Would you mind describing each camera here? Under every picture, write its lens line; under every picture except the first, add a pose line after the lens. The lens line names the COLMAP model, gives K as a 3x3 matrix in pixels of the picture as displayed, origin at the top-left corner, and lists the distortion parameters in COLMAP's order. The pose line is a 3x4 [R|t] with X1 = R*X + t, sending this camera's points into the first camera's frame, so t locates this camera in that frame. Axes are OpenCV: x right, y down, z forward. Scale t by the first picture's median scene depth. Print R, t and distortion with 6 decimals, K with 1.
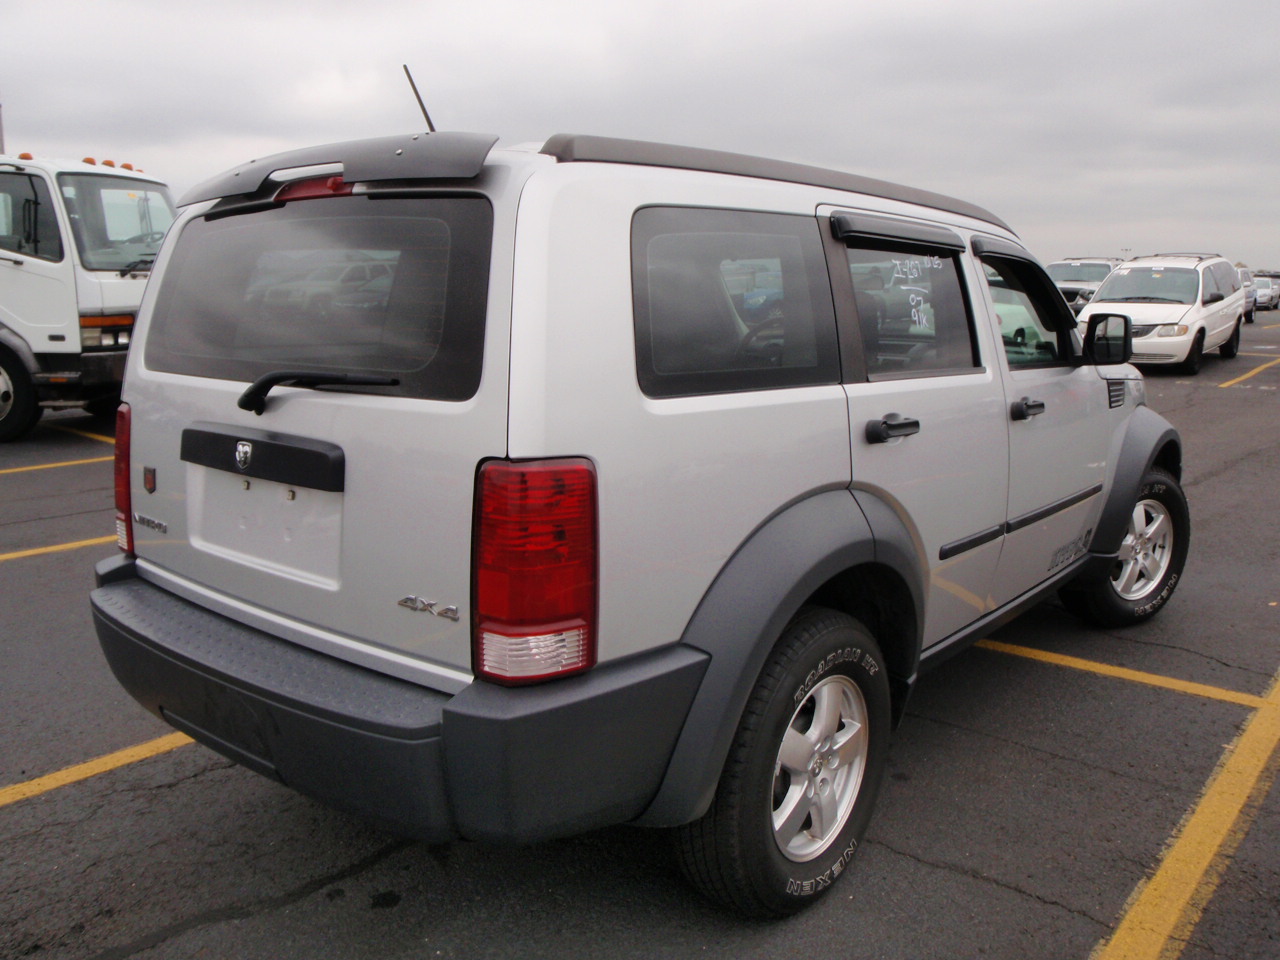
lens RADIAL K [[1080.7, 0, 640.0], [0, 1080.7, 480.0], [0, 0, 1]] dist [-0.088958, 0.006879]
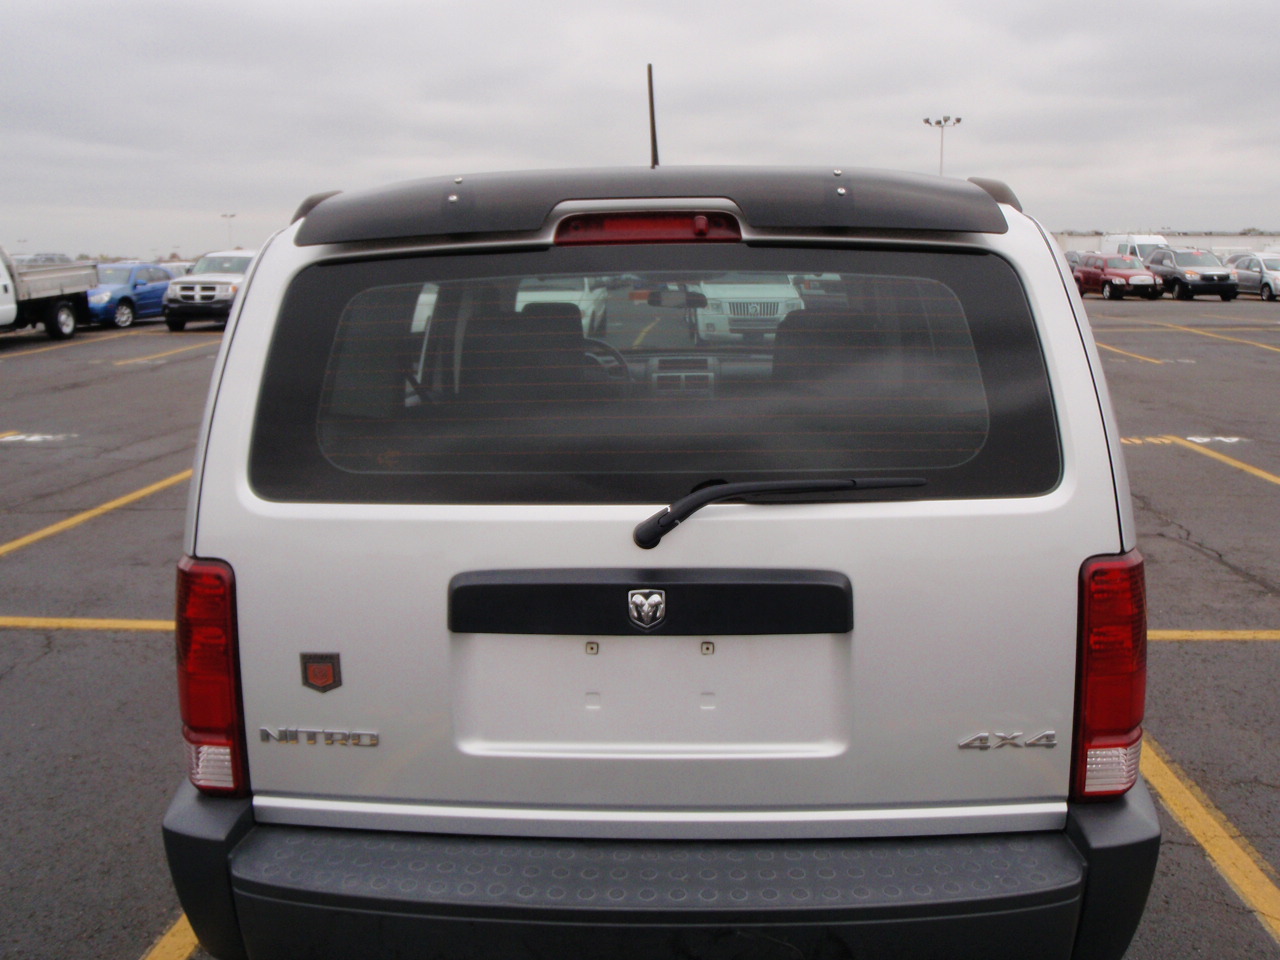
lens RADIAL K [[1066.6, 0, 640.0], [0, 1066.6, 480.0], [0, 0, 1]] dist [-0.045281, 0.004539]
pose [[0.798194, -0.132432, 0.587663, -0.785113], [0.122121, 0.990853, 0.057421, -0.149613], [-0.589892, 0.025933, 0.807066, 0.431478]]
